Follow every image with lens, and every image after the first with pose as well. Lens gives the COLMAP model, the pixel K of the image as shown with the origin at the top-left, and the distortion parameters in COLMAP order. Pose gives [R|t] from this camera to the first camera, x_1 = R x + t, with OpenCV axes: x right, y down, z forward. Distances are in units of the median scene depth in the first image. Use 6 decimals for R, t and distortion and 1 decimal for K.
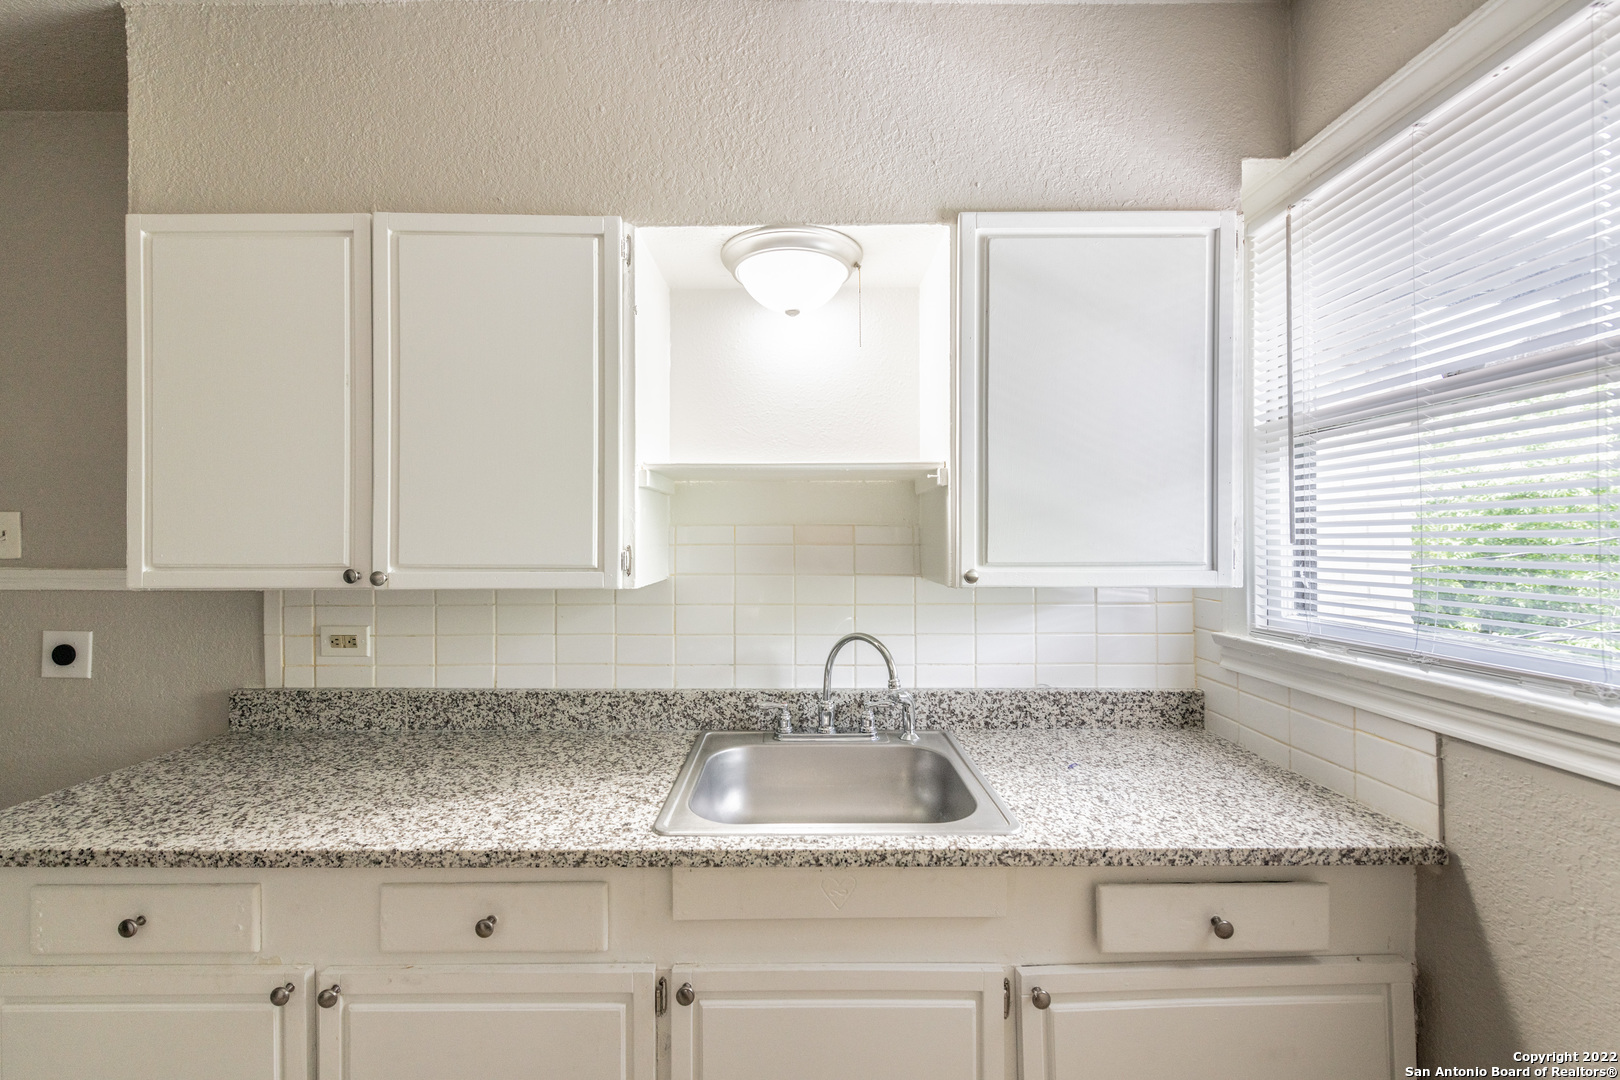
lens RADIAL K [[637.7, 0, 804.4], [0, 637.7, 536.5], [0, 0, 1]] dist [0.009730, -0.004069]
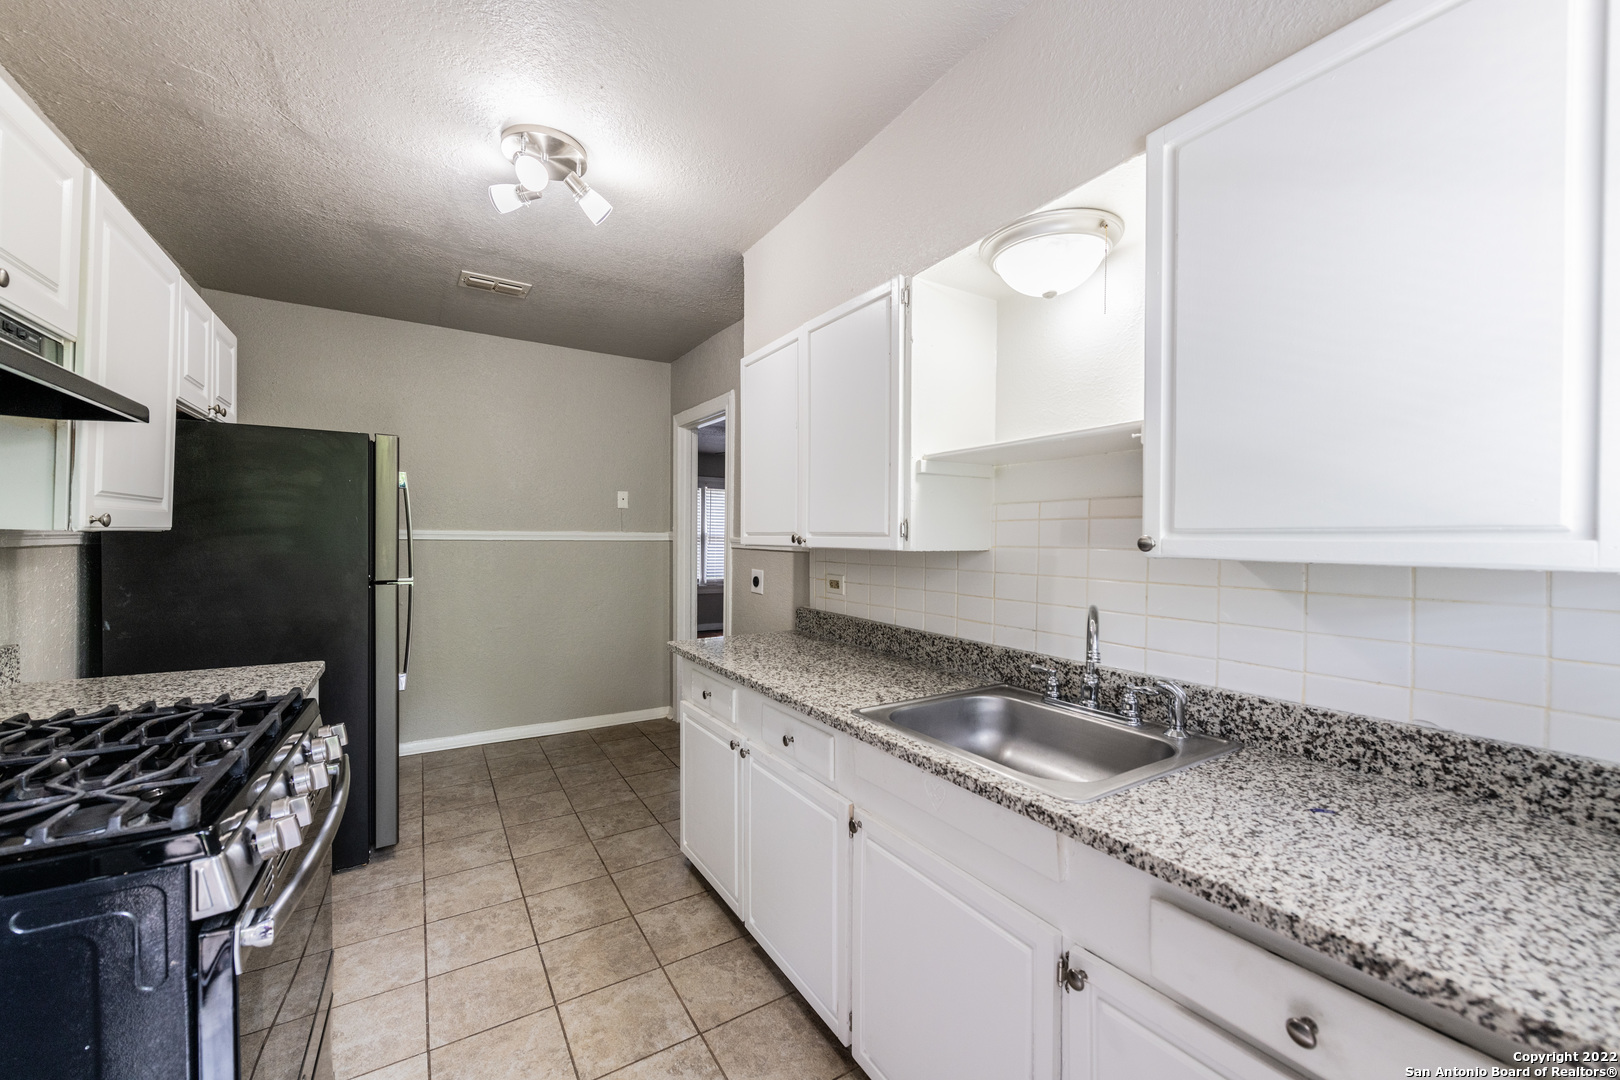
lens RADIAL K [[637.7, 0, 804.4], [0, 637.7, 536.5], [0, 0, 1]] dist [0.009730, -0.004069]
pose [[0.515883, 0.002920, -0.856654, 0.627967], [-0.006044, 0.999982, -0.000232, 0.045036], [0.856638, 0.005297, 0.515891, 0.106562]]
